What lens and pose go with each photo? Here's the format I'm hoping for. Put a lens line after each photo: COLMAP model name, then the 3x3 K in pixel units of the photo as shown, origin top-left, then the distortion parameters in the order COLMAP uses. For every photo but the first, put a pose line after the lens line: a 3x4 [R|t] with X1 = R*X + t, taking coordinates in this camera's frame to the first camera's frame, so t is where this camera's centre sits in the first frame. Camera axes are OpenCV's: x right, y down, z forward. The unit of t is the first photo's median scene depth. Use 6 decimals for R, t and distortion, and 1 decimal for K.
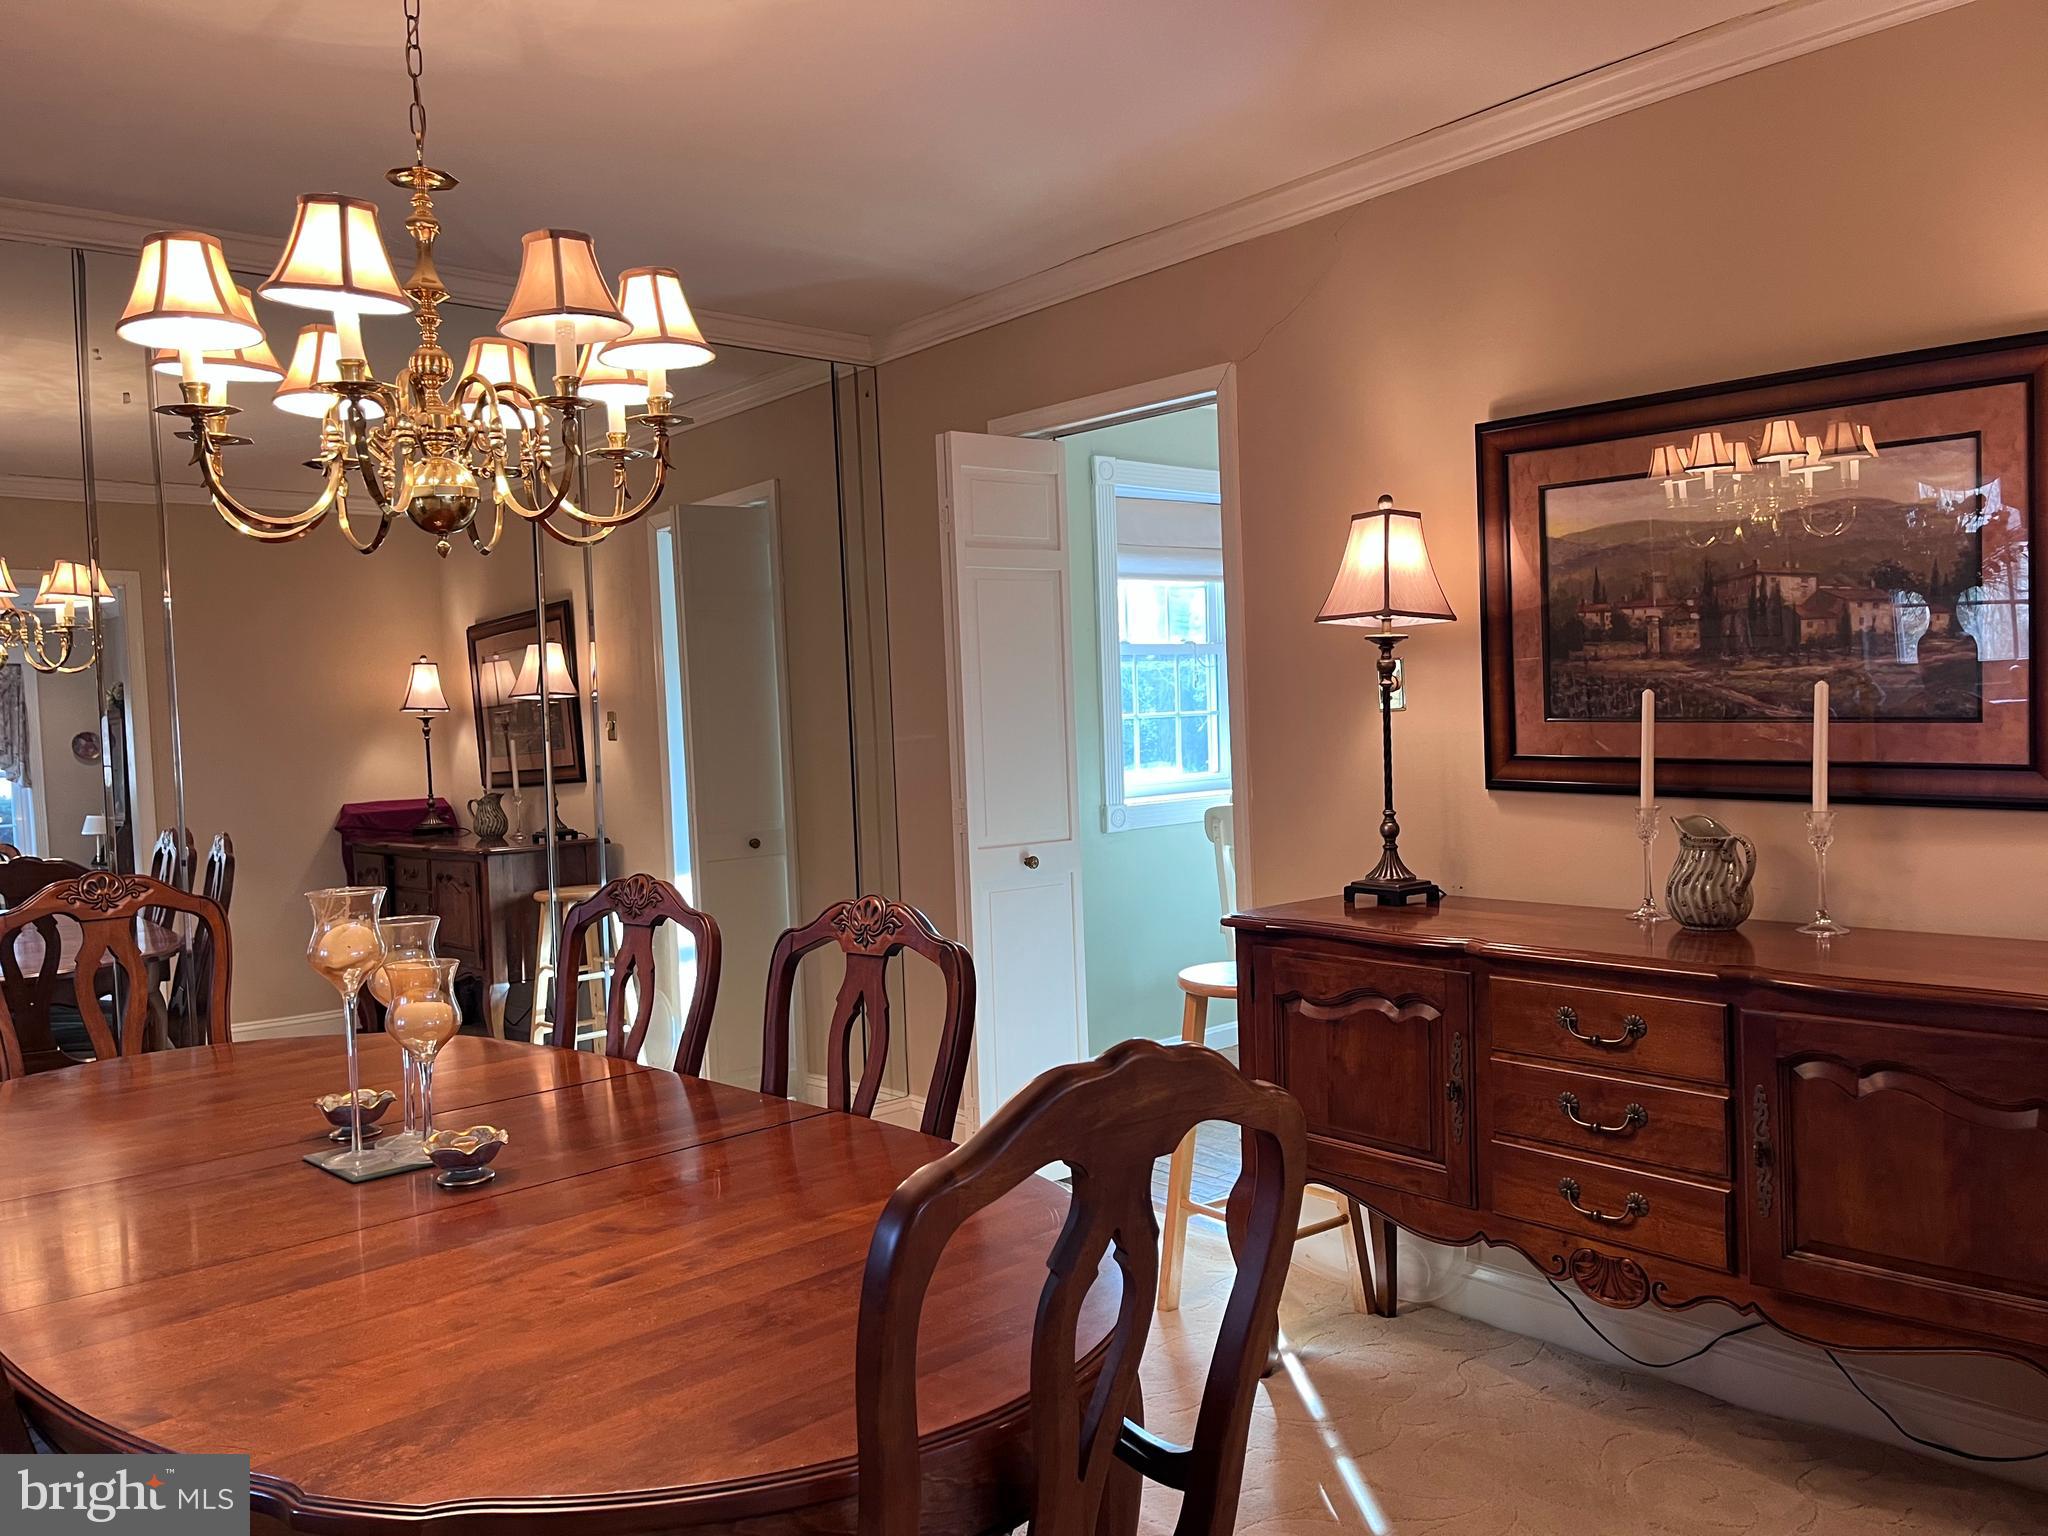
lens RADIAL K [[1547.0, 0, 1019.7], [0, 1547.0, 767.3], [0, 0, 1]] dist [0.067696, -0.080904]
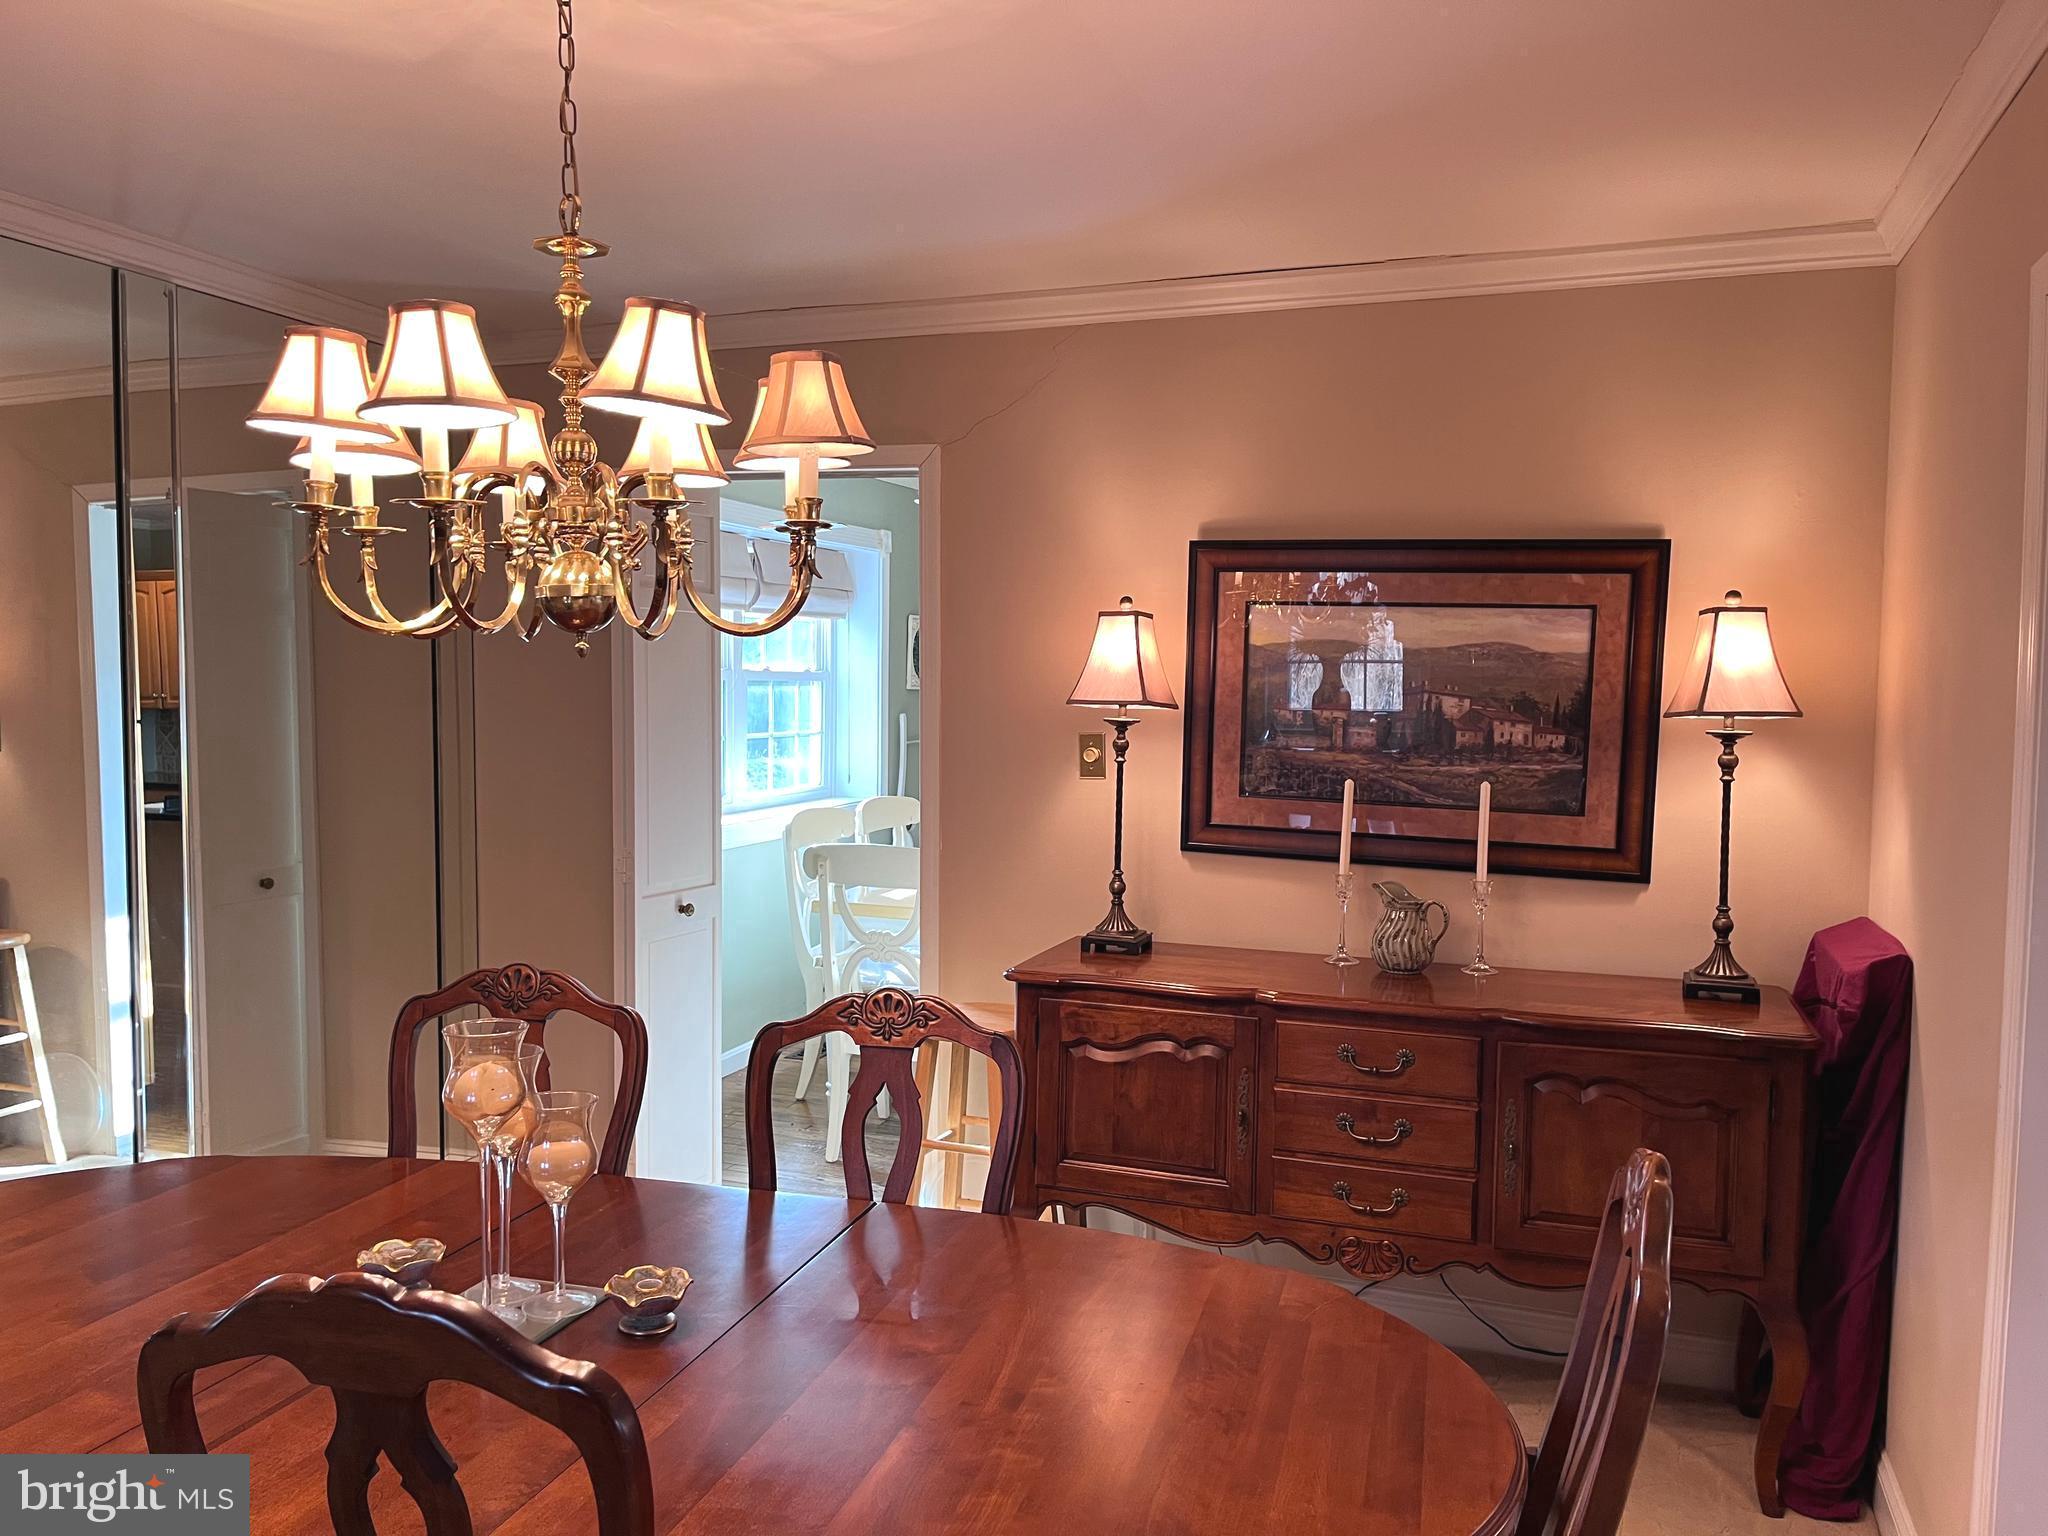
lens RADIAL K [[1547.0, 0, 1004.5], [0, 1547.0, 776.0], [0, 0, 1]] dist [0.067696, -0.080904]
pose [[0.873380, 0.015797, 0.486783, -0.451065], [-0.024820, 0.999619, 0.012092, -0.062005], [-0.486406, -0.022643, 0.873439, 0.052705]]
